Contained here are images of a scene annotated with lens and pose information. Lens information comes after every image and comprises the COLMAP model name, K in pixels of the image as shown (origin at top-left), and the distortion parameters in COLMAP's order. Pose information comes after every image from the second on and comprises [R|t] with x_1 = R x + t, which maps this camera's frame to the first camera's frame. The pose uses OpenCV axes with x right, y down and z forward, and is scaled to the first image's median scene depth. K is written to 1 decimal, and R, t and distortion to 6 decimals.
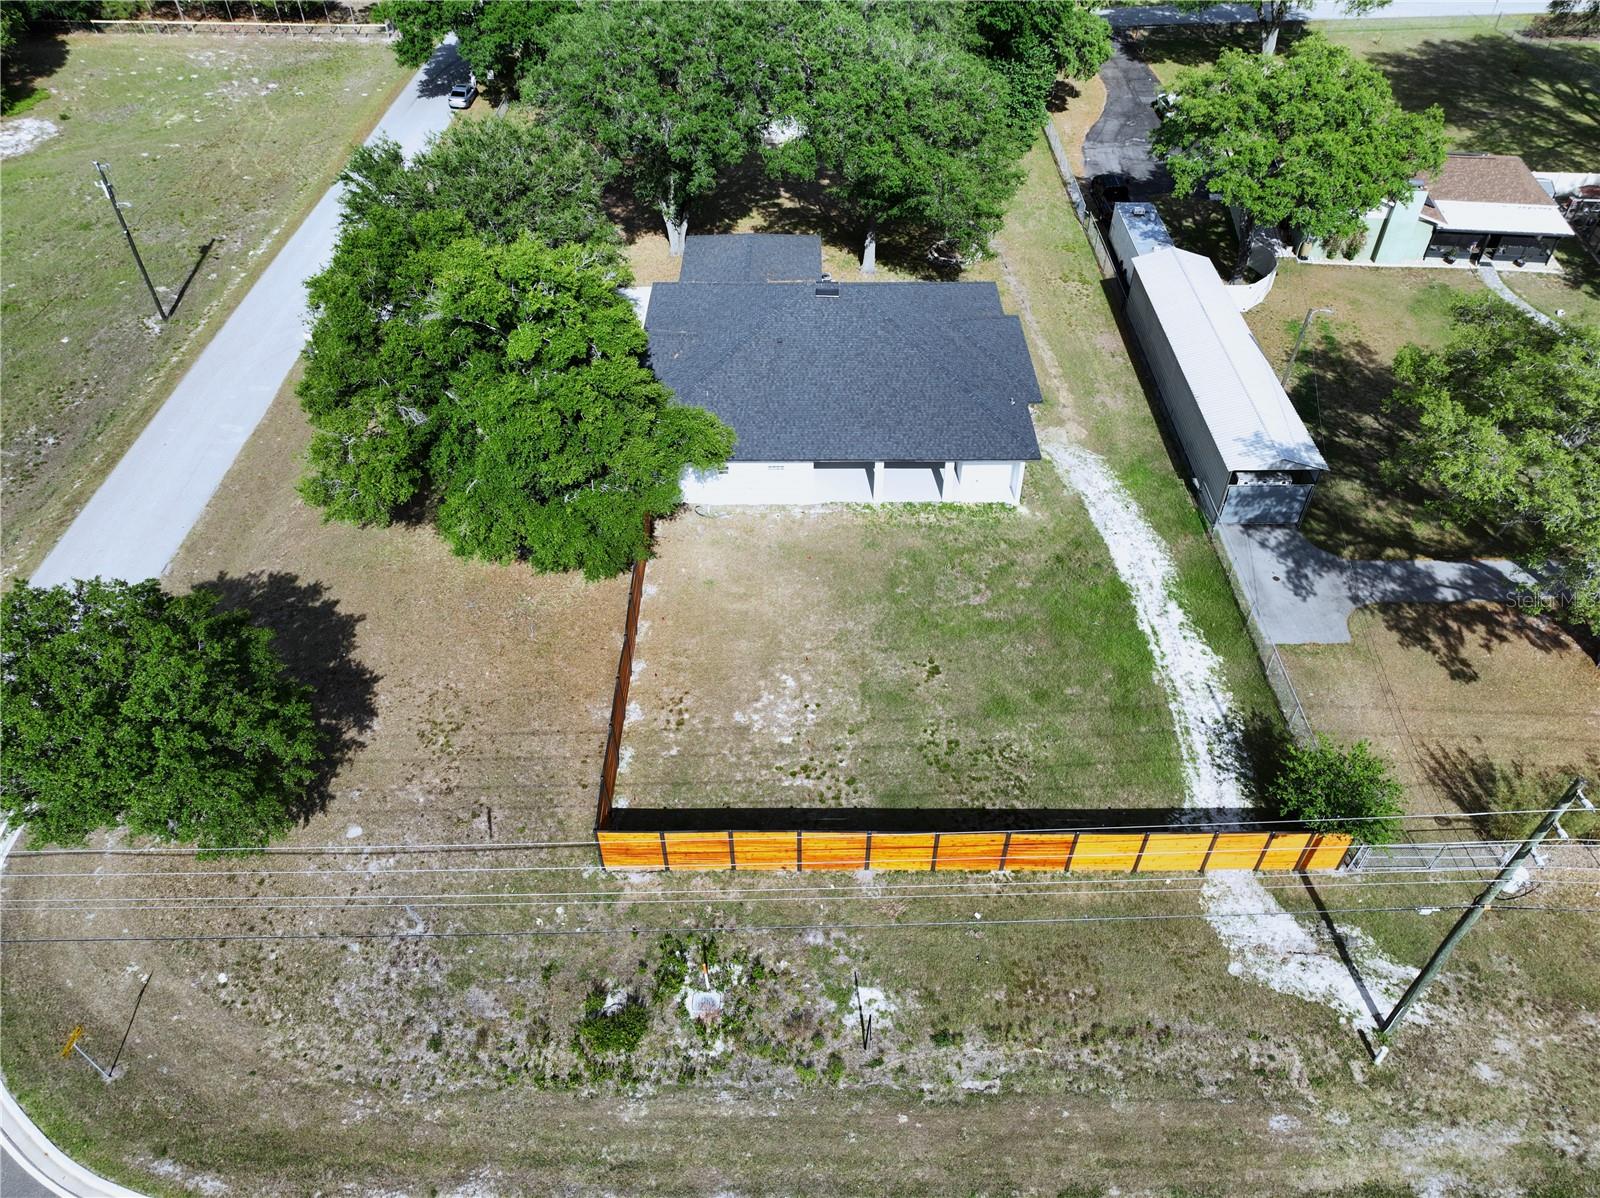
lens RADIAL K [[1134.9, 0, 804.8], [0, 1134.9, 602.2], [0, 0, 1]] dist [0.002797, 0.008038]
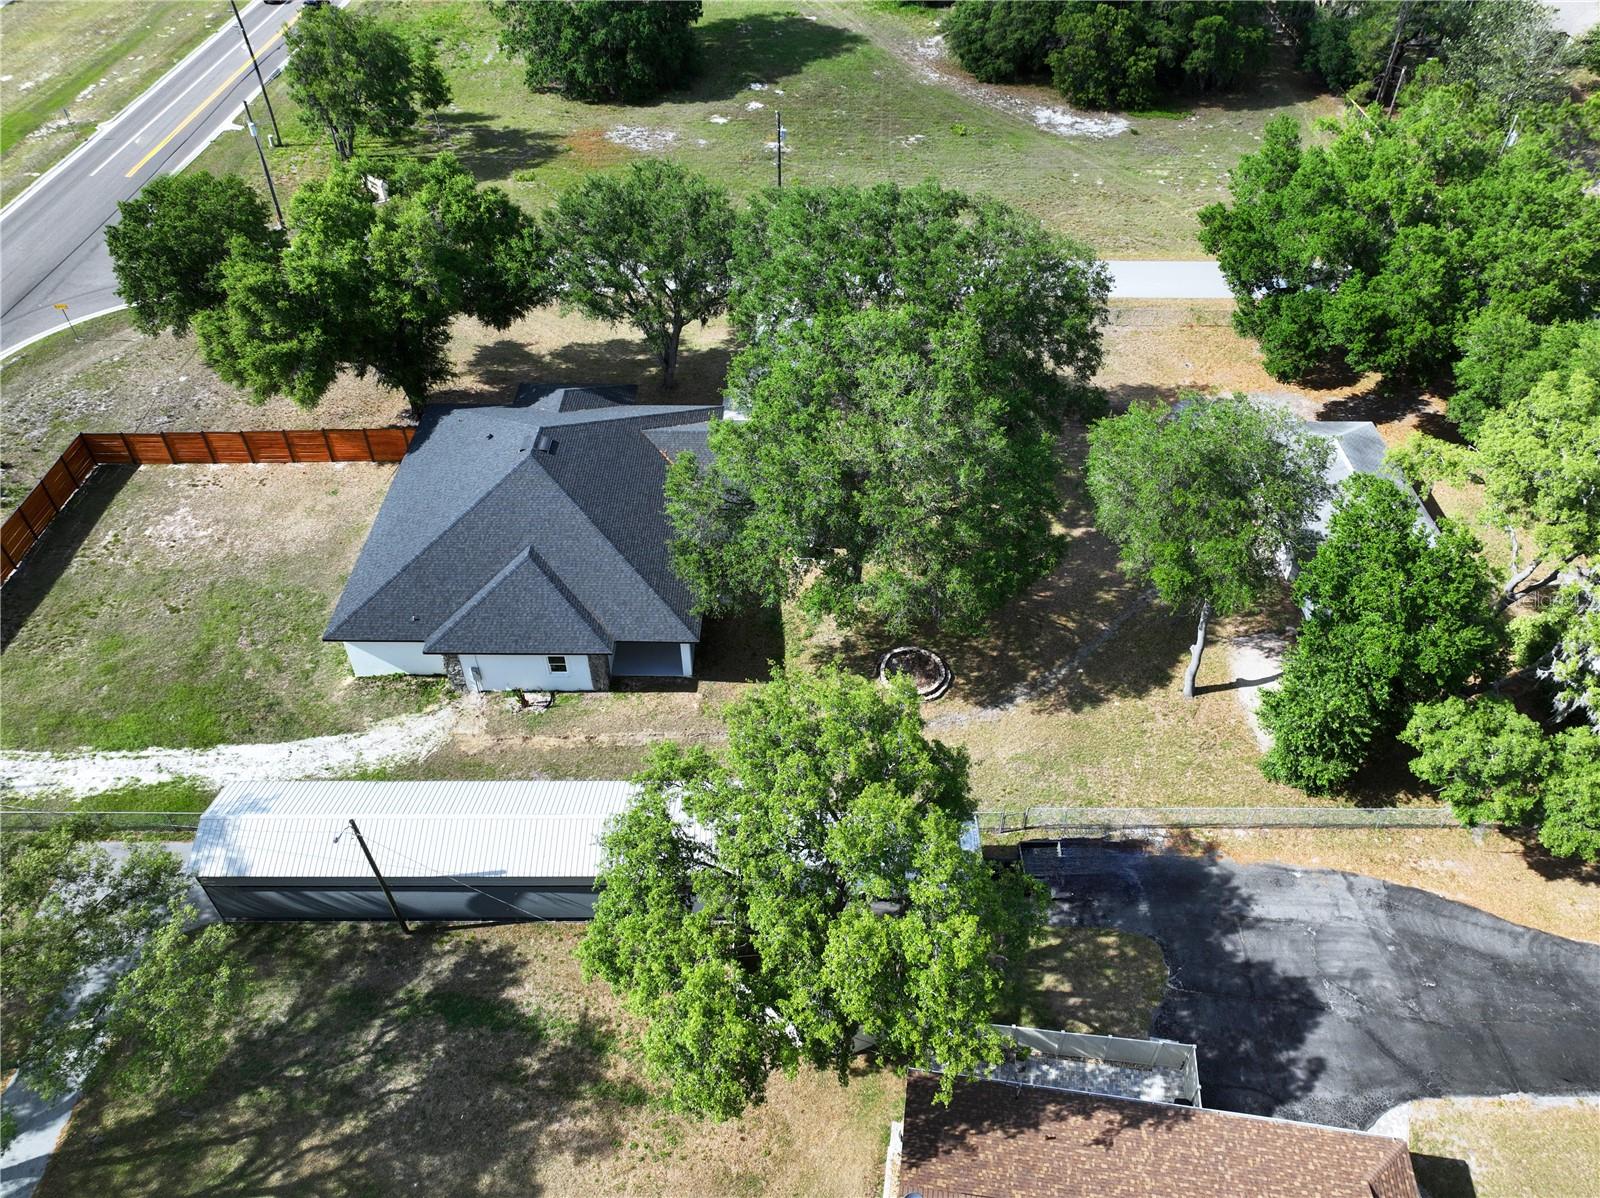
lens RADIAL K [[1134.9, 0, 804.8], [0, 1134.9, 602.2], [0, 0, 1]] dist [0.002797, 0.008038]
pose [[0.004394, 0.687050, -0.726596, 1.004335], [-0.683405, 0.532508, 0.499393, -1.023825], [0.730027, 0.494365, 0.471873, 0.909719]]
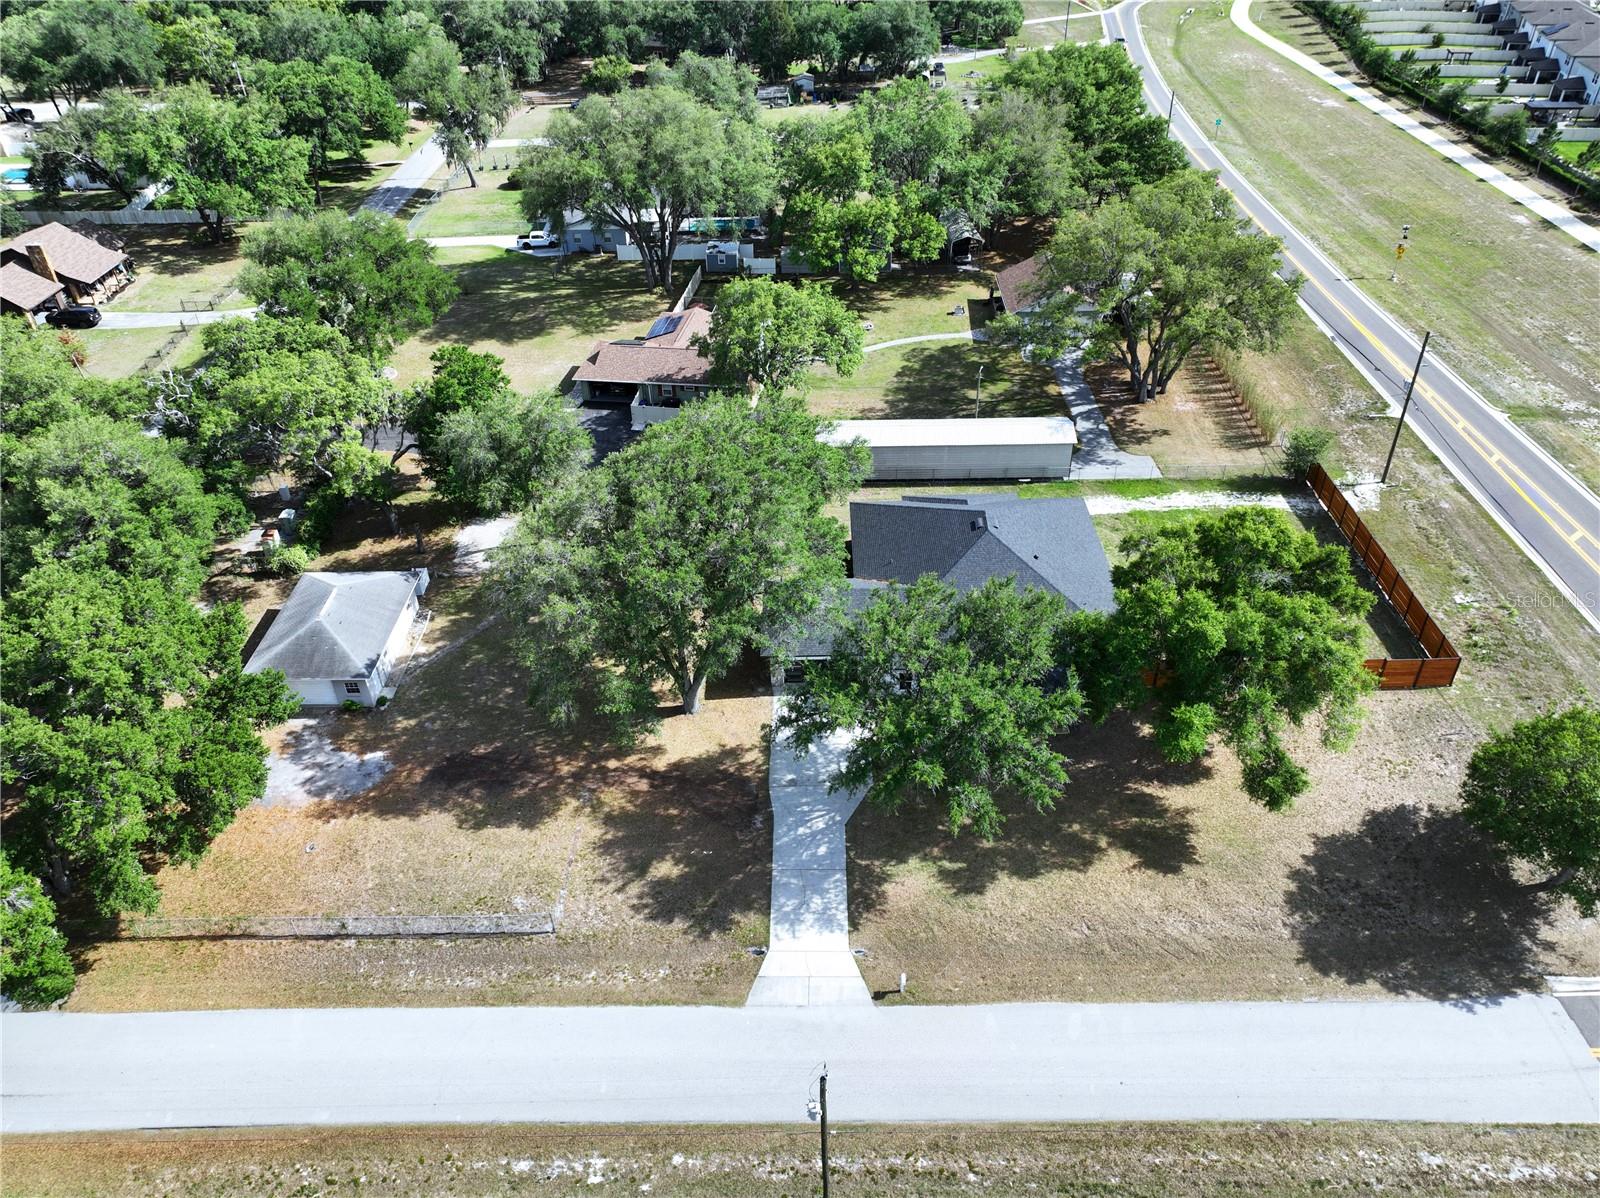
lens RADIAL K [[1173.3, 0, 800.0], [0, 1173.3, 599.0], [0, 0, 1]] dist [-0.002129, 0.024741]
pose [[-0.008708, -0.576552, 0.817014, -1.353237], [0.692061, 0.586279, 0.421103, -1.124418], [-0.721786, 0.569091, 0.393904, 0.792392]]
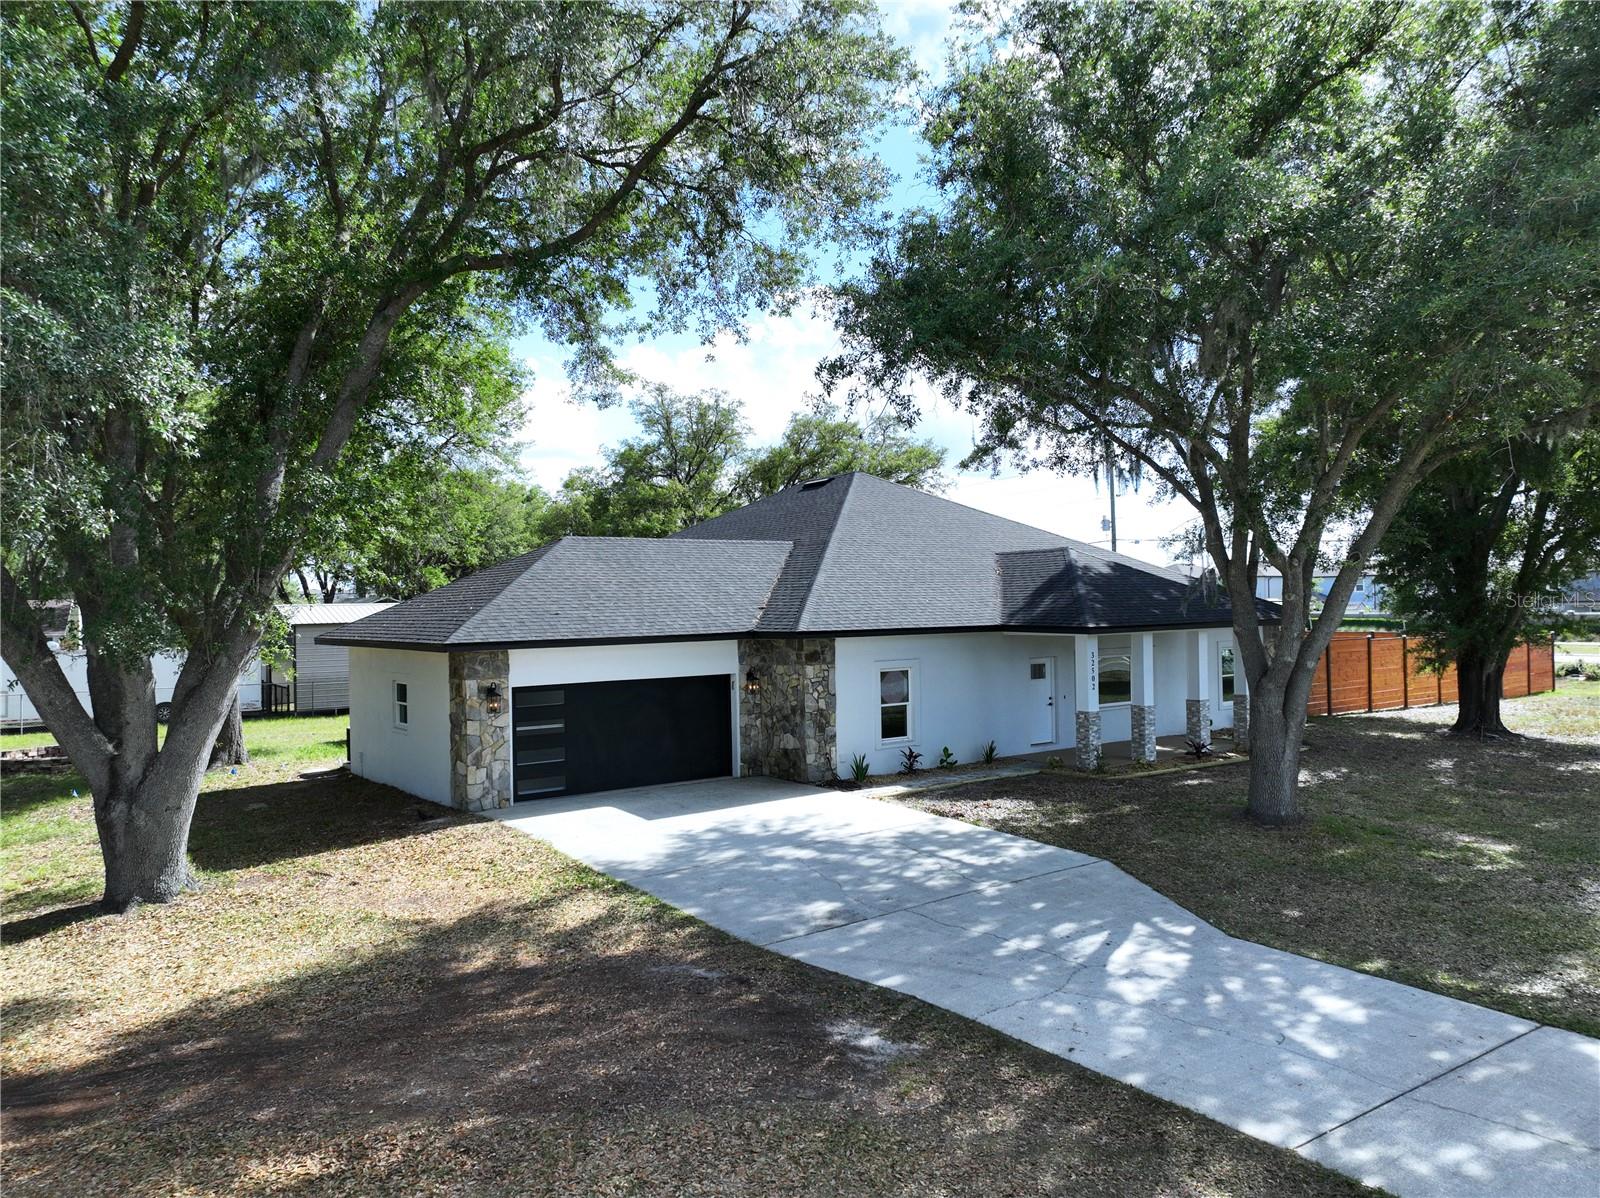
lens RADIAL K [[1134.9, 0, 804.8], [0, 1134.9, 602.2], [0, 0, 1]] dist [0.002797, 0.008038]
pose [[-0.597524, 0.025495, 0.801446, -0.537810], [0.563370, 0.724587, 0.396974, -0.574758], [-0.570596, 0.688712, -0.447321, 1.572075]]
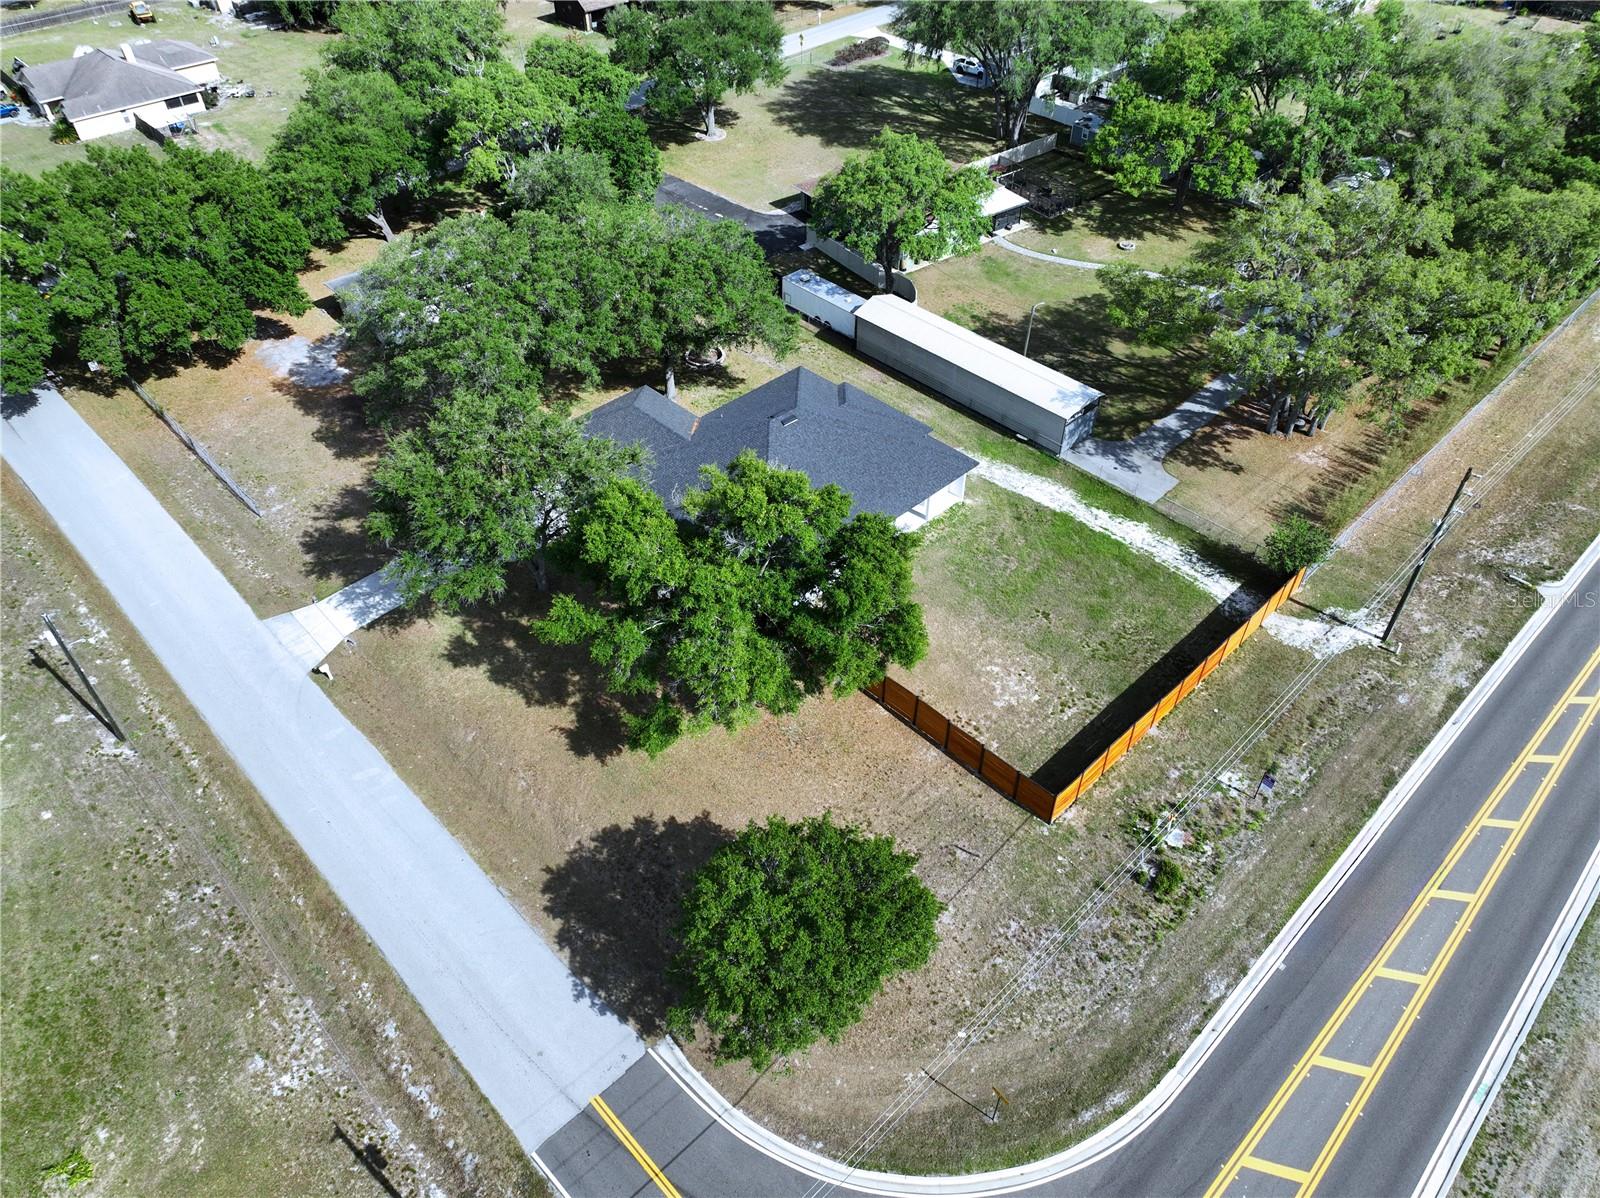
lens RADIAL K [[1134.9, 0, 804.8], [0, 1134.9, 602.2], [0, 0, 1]] dist [0.002797, 0.008038]
pose [[0.713482, -0.475142, 0.514959, -0.866028], [0.474692, 0.868369, 0.143534, -0.316391], [-0.515374, 0.142038, 0.845112, -0.096687]]
